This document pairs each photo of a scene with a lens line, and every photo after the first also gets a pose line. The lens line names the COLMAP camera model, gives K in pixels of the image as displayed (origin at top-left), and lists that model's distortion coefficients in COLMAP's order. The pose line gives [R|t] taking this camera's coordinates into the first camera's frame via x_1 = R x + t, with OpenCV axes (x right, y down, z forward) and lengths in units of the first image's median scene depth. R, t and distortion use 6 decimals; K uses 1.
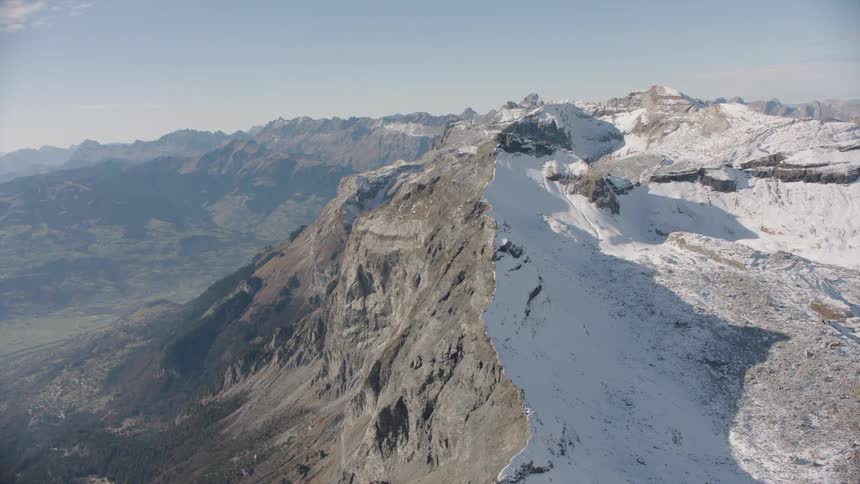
lens RADIAL K [[850.1, 0, 431.9], [0, 850.1, 244.3], [0, 0, 1]] dist [-0.160194, 0.000000]
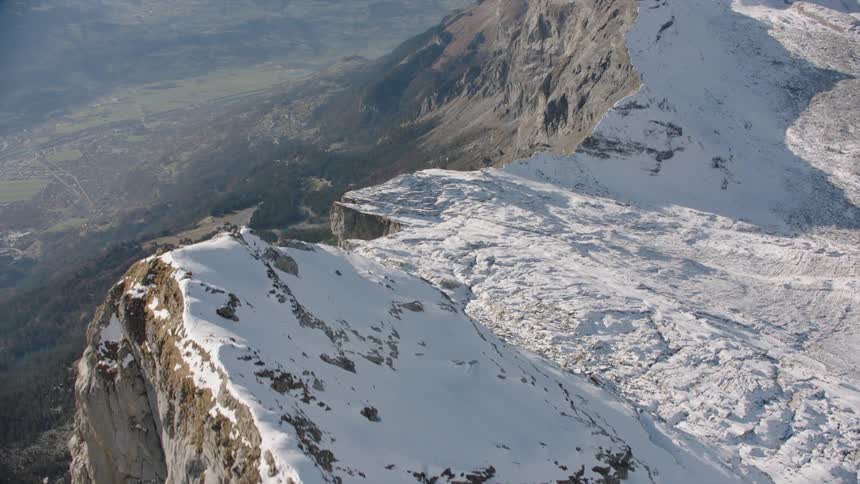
lens RADIAL K [[850.1, 0, 426.3], [0, 850.1, 239.4], [0, 0, 1]] dist [-0.160194, 0.000000]
pose [[0.975708, 0.103655, -0.193001, 0.021231], [-0.052665, 0.966128, 0.252632, 0.042643], [0.212650, -0.236331, 0.948118, -0.263402]]
